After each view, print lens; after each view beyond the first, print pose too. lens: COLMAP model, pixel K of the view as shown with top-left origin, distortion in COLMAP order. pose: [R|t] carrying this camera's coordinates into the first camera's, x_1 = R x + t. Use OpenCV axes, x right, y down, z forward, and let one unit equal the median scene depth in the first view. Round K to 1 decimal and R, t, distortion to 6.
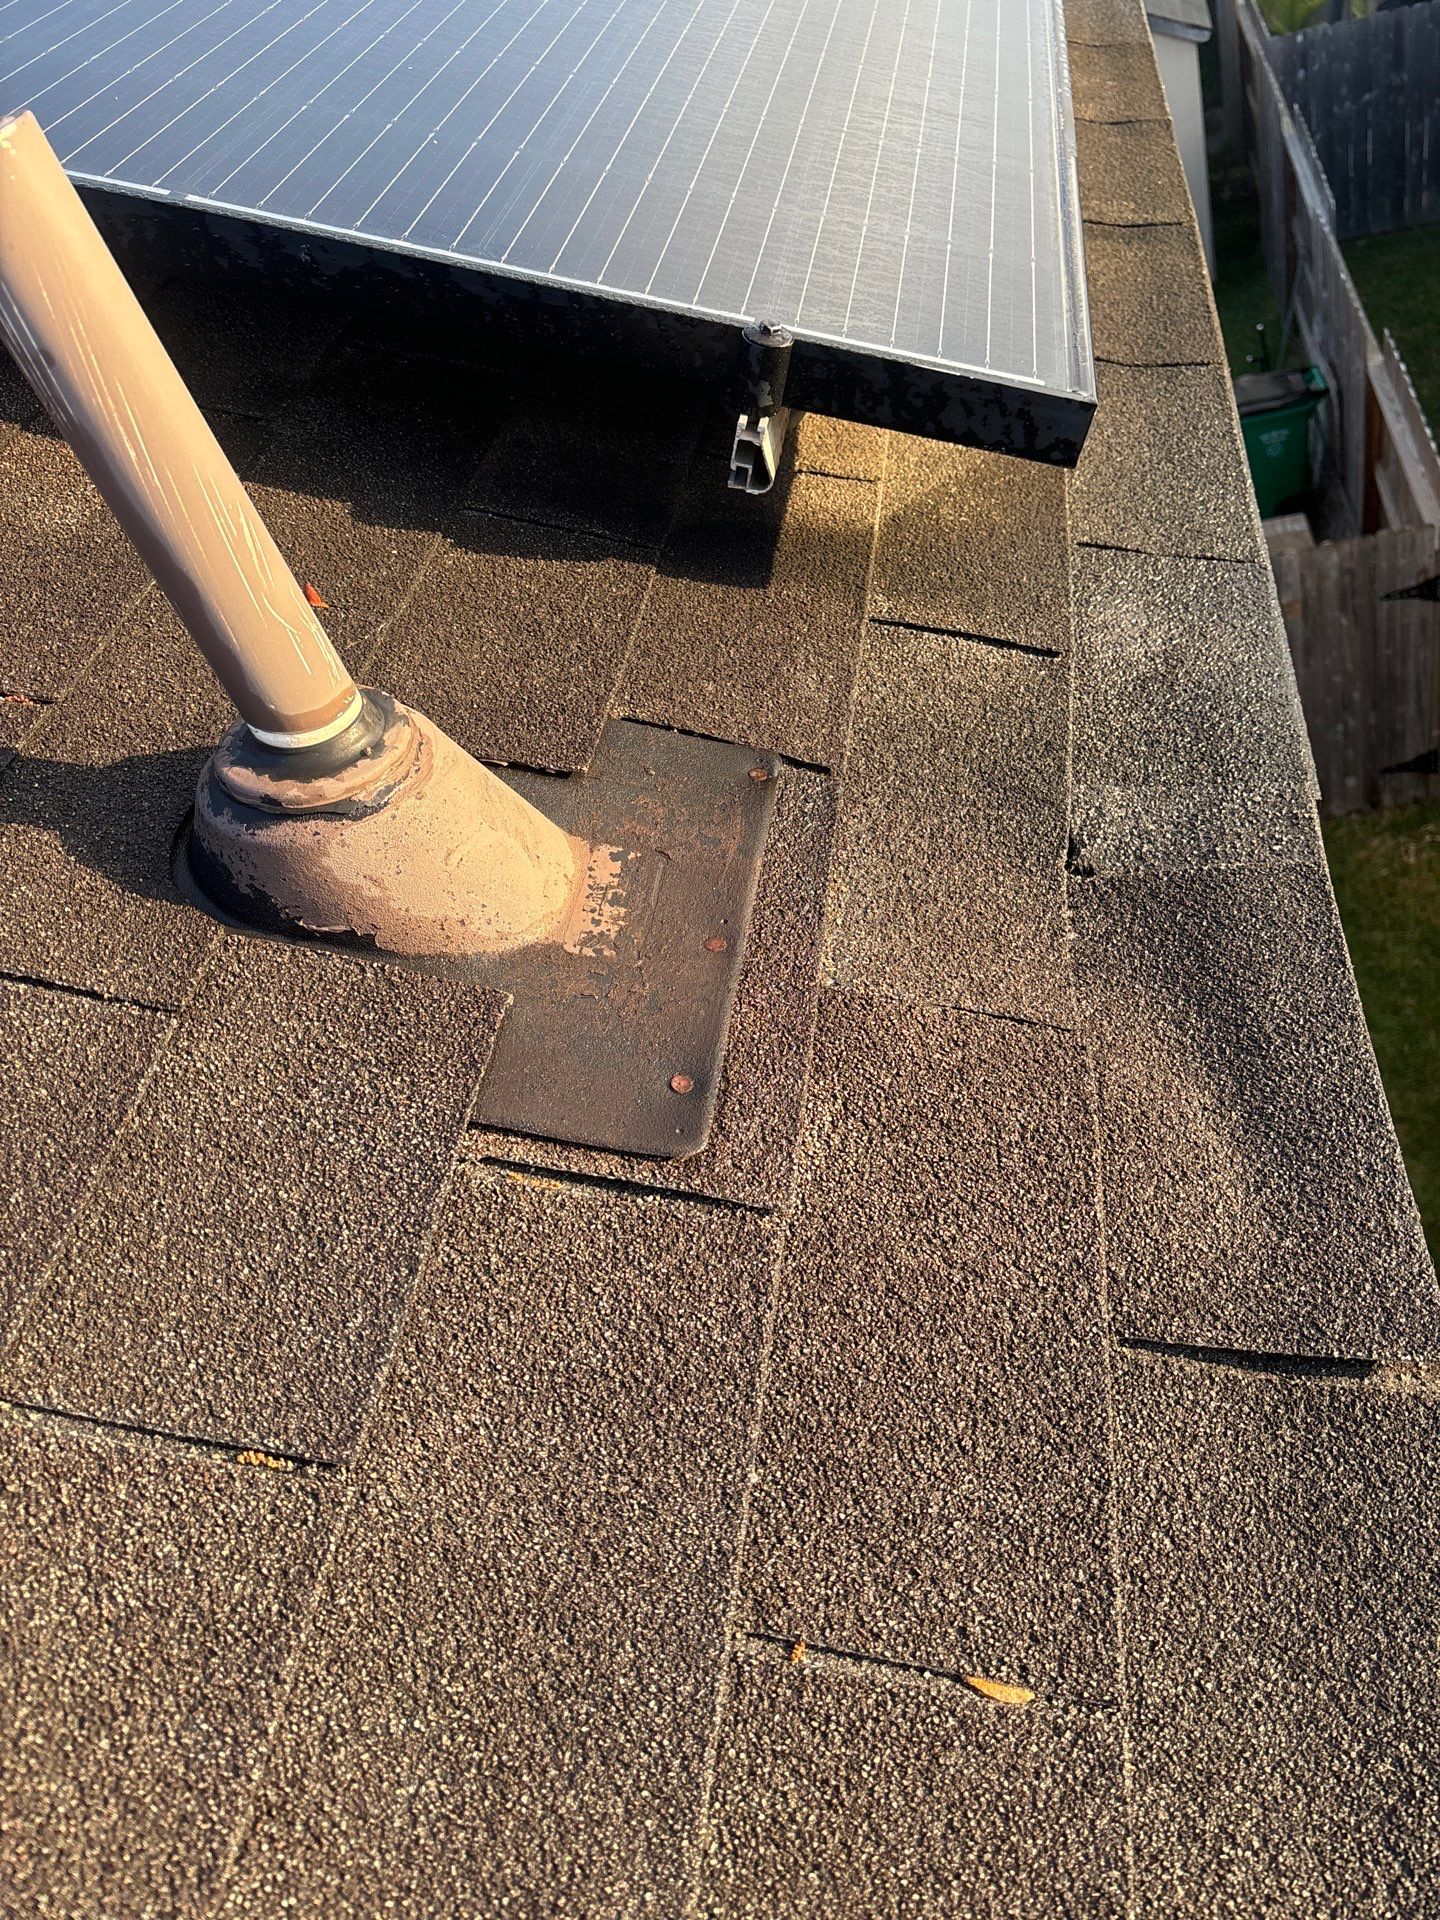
lens RADIAL K [[1465.8, 0, 707.1], [0, 1465.8, 962.0], [0, 0, 1]] dist [0.049506, -0.058224]
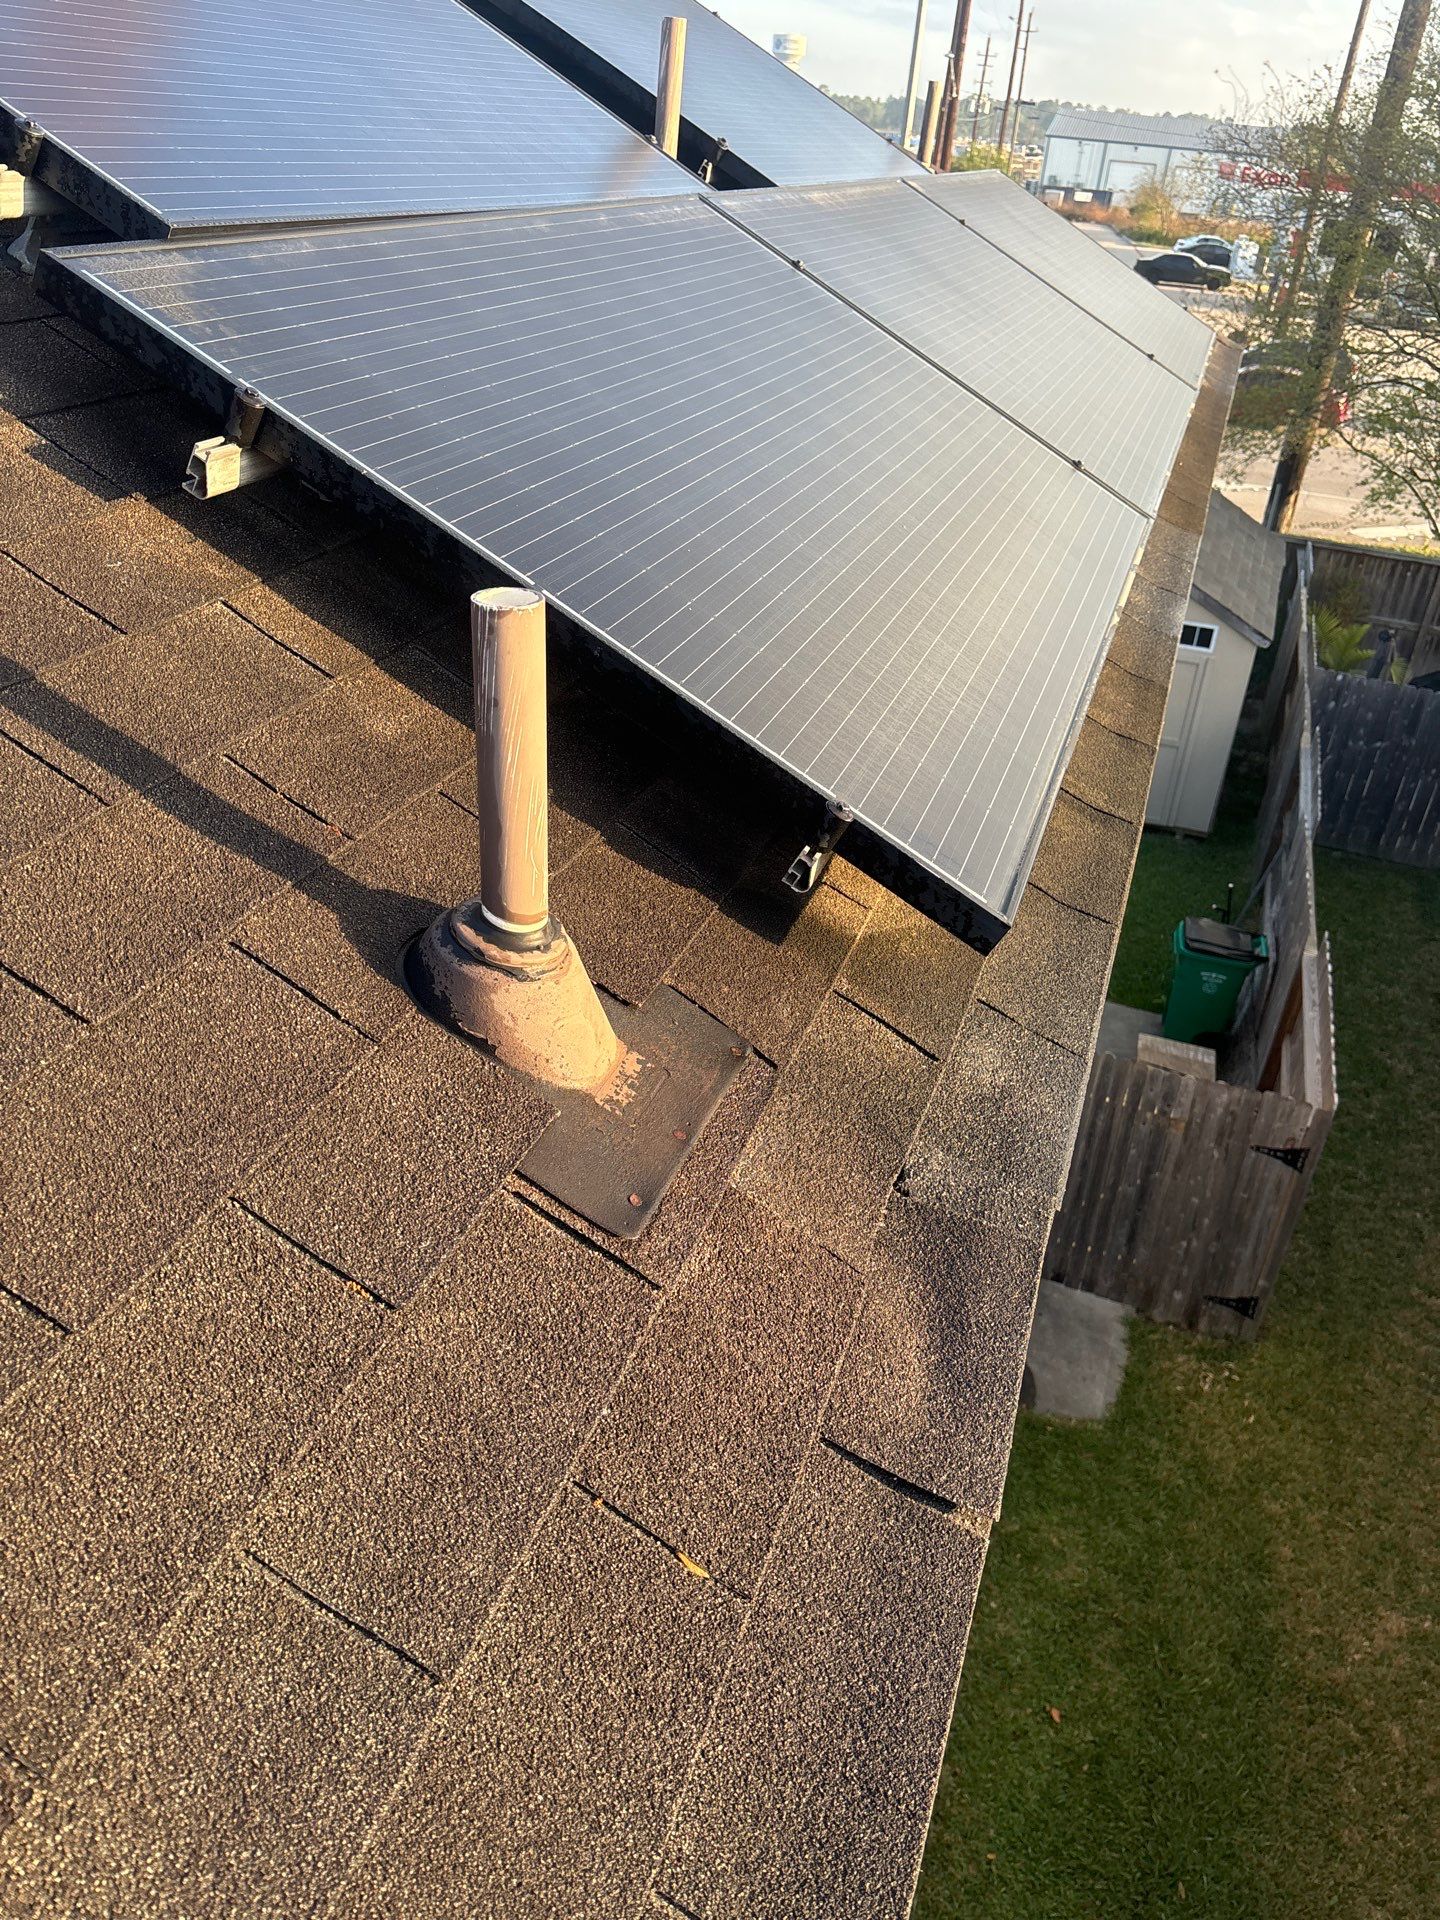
lens RADIAL K [[1491.5, 0, 674.9], [0, 1491.5, 926.6], [0, 0, 1]] dist [0.101874, -0.226086]
pose [[0.918551, 0.395255, 0.006084, -0.093470], [-0.384276, 0.896436, -0.220760, 0.138472], [-0.092711, 0.200441, 0.975309, -0.624403]]
